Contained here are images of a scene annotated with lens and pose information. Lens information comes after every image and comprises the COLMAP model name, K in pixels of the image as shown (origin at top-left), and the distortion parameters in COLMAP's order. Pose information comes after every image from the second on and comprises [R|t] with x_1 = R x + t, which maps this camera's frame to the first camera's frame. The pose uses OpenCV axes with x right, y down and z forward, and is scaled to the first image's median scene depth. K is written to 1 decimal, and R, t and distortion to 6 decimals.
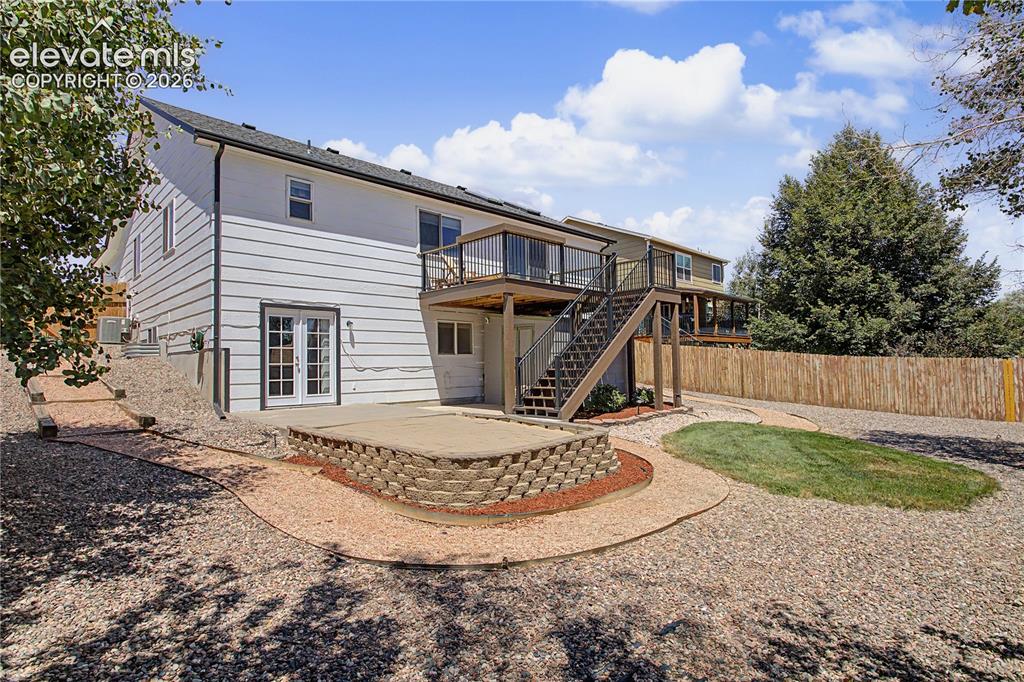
lens RADIAL K [[512.1, 0, 507.9], [0, 512.1, 343.2], [0, 0, 1]] dist [-0.004187, -0.000326]
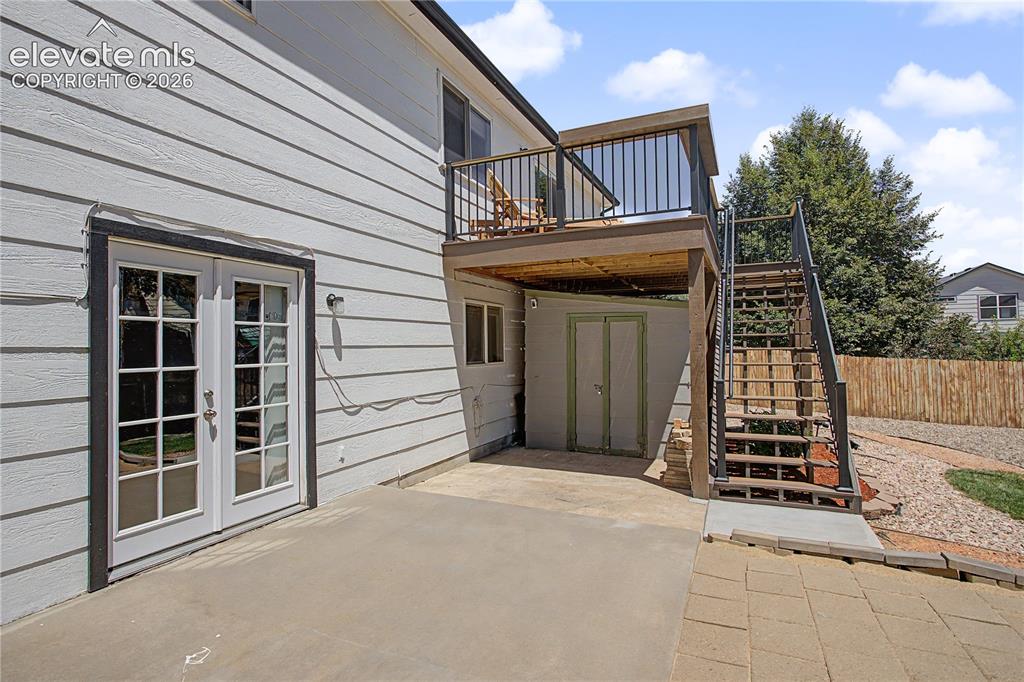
lens RADIAL K [[512.1, 0, 515.3], [0, 512.1, 335.6], [0, 0, 1]] dist [-0.004187, -0.000326]
pose [[0.931743, 0.010688, 0.362960, -0.286964], [-0.015481, 0.999827, 0.010299, -0.015002], [-0.362787, -0.015215, 0.931748, 0.507058]]
